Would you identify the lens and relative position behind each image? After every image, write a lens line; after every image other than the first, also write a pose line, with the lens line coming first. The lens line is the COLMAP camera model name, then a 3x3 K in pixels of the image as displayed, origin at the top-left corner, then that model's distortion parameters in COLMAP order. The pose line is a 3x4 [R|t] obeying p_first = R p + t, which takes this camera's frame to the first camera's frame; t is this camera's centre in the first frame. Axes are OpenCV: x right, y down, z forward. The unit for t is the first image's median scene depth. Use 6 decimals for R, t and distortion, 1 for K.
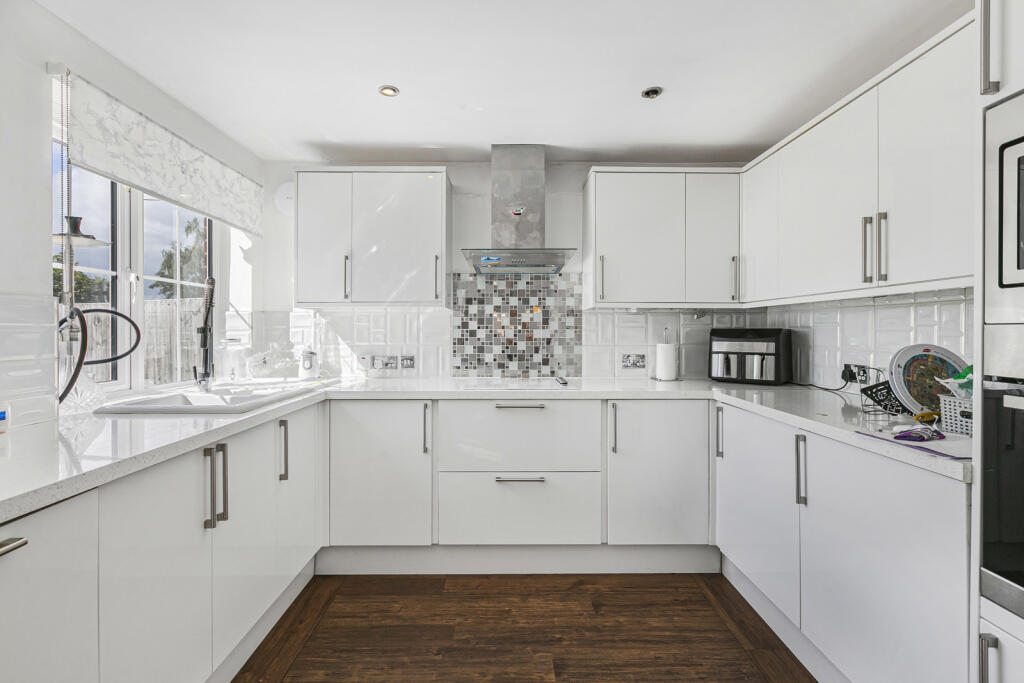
lens RADIAL K [[462.6, 0, 511.1], [0, 462.6, 336.2], [0, 0, 1]] dist [0.000473, -0.002504]
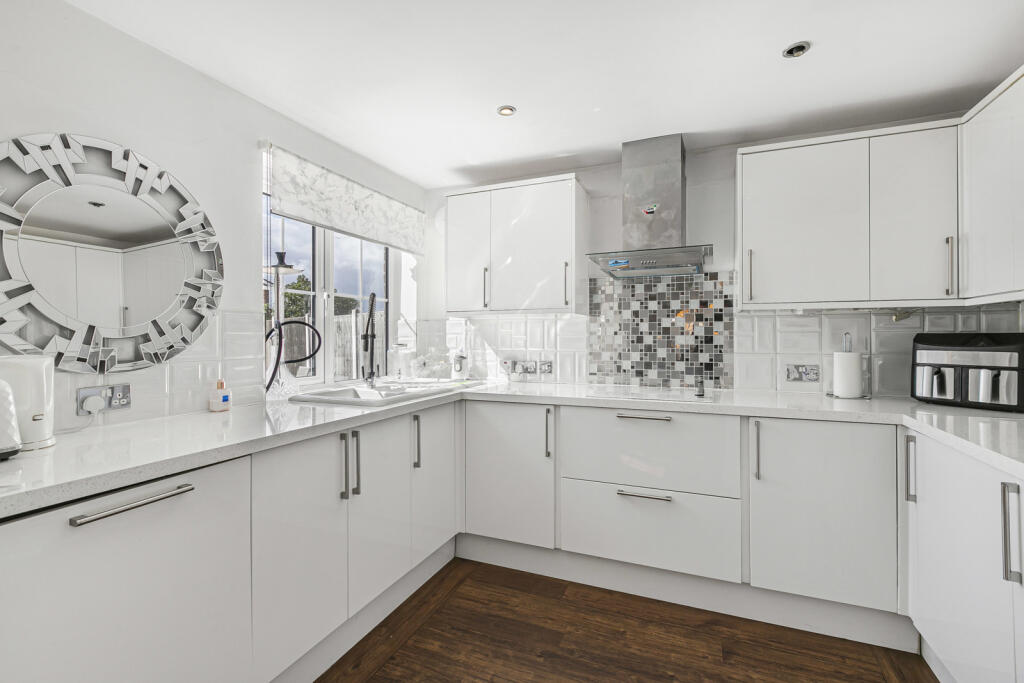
lens RADIAL K [[462.6, 0, 509.3], [0, 462.6, 338.6], [0, 0, 1]] dist [0.000473, -0.002504]
pose [[0.915747, -0.000254, -0.401755, 0.146153], [-0.002452, 0.999978, -0.006223, -0.001699], [0.401747, 0.006684, 0.915726, 0.031465]]
